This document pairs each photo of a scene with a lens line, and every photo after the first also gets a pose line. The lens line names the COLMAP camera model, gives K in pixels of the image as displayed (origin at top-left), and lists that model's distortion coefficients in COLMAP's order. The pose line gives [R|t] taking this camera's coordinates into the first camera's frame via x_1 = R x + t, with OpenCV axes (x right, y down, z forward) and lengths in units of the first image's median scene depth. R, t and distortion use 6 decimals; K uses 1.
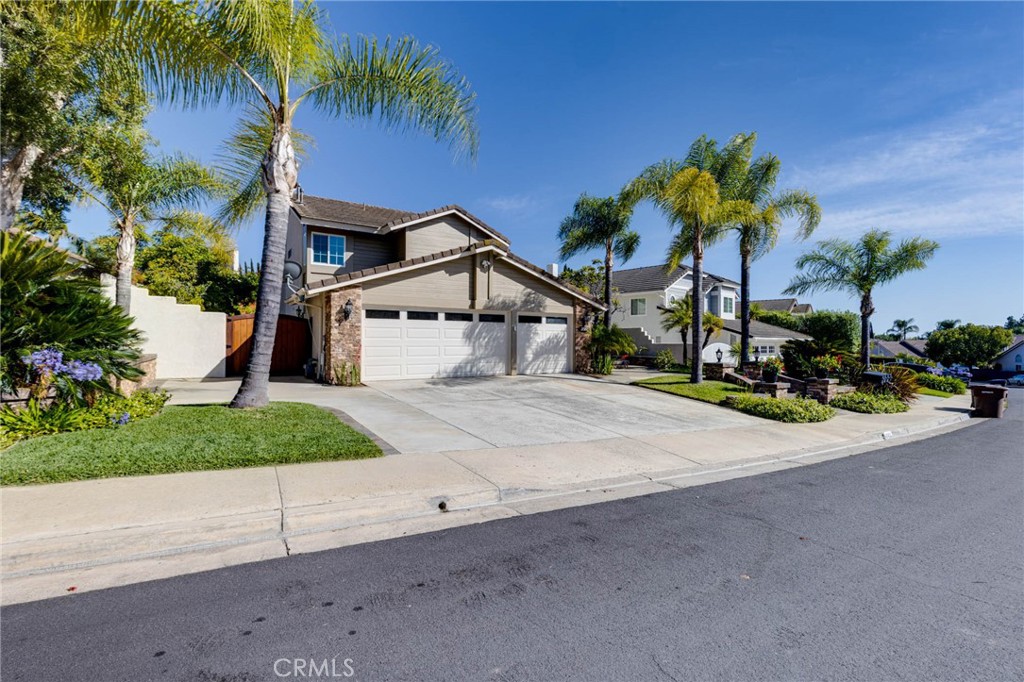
lens RADIAL K [[455.0, 0, 508.9], [0, 455.0, 339.6], [0, 0, 1]] dist [0.002457, -0.000712]
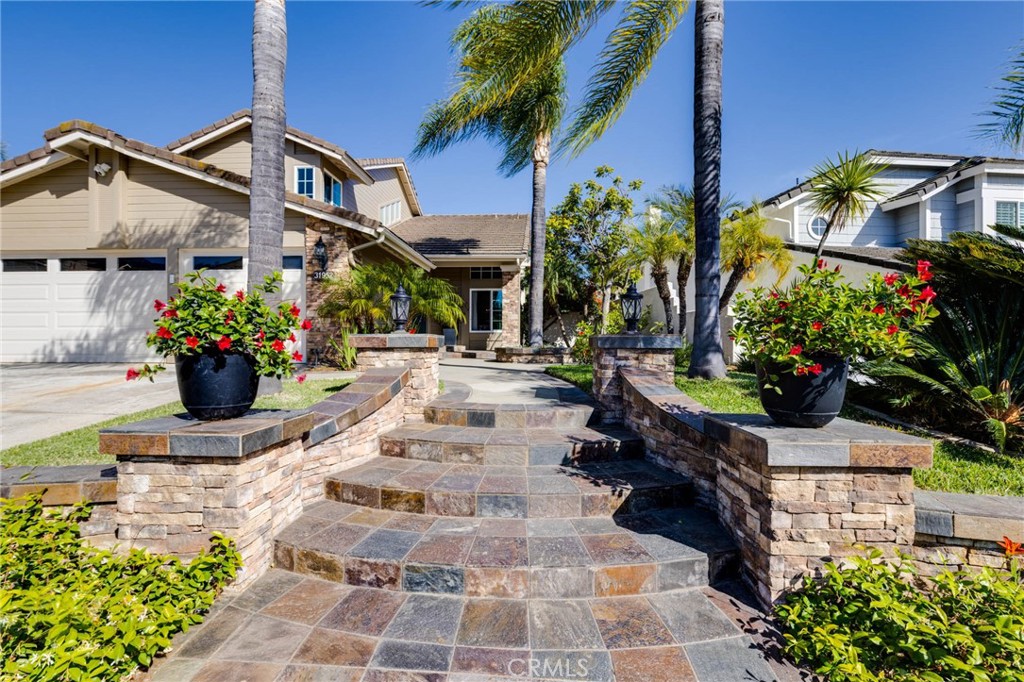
lens RADIAL K [[453.2, 0, 507.2], [0, 453.2, 341.0], [0, 0, 1]] dist [0.002786, -0.000814]
pose [[0.811332, -0.003763, -0.584574, 0.682358], [0.005702, 0.999983, 0.001476, 0.053735], [0.584558, -0.004531, 0.811339, 0.795363]]
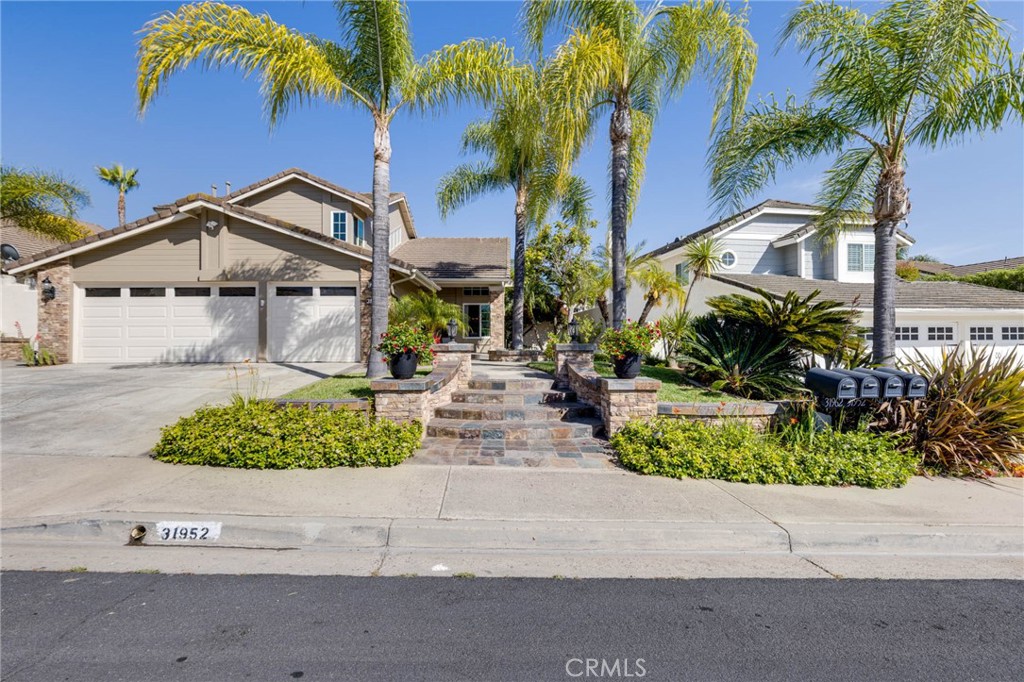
lens RADIAL K [[453.2, 0, 507.2], [0, 453.2, 341.0], [0, 0, 1]] dist [0.002786, -0.000814]
pose [[0.843200, -0.010682, -0.537493, 0.804225], [0.009551, 0.999942, -0.004890, 0.049596], [0.537515, -0.001010, 0.843254, 0.569336]]
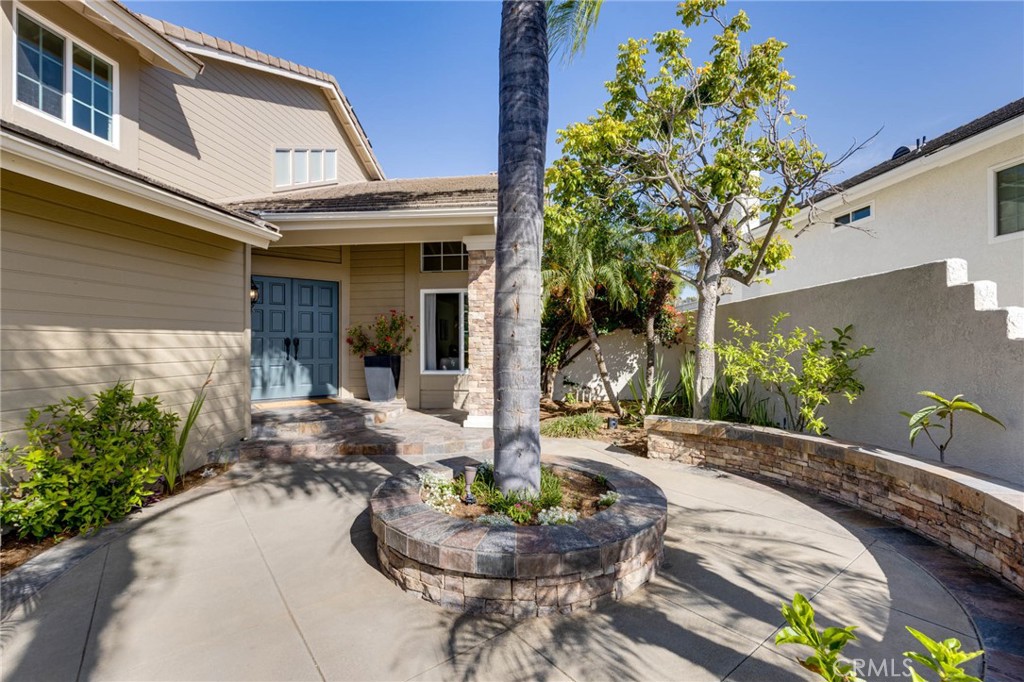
lens RADIAL K [[455.0, 0, 508.9], [0, 455.0, 339.6], [0, 0, 1]] dist [0.002457, -0.000712]
pose [[0.768716, -0.012680, -0.639465, 0.434417], [0.012004, 0.999913, -0.005398, -0.000784], [0.639478, -0.003527, 0.768801, 1.235771]]
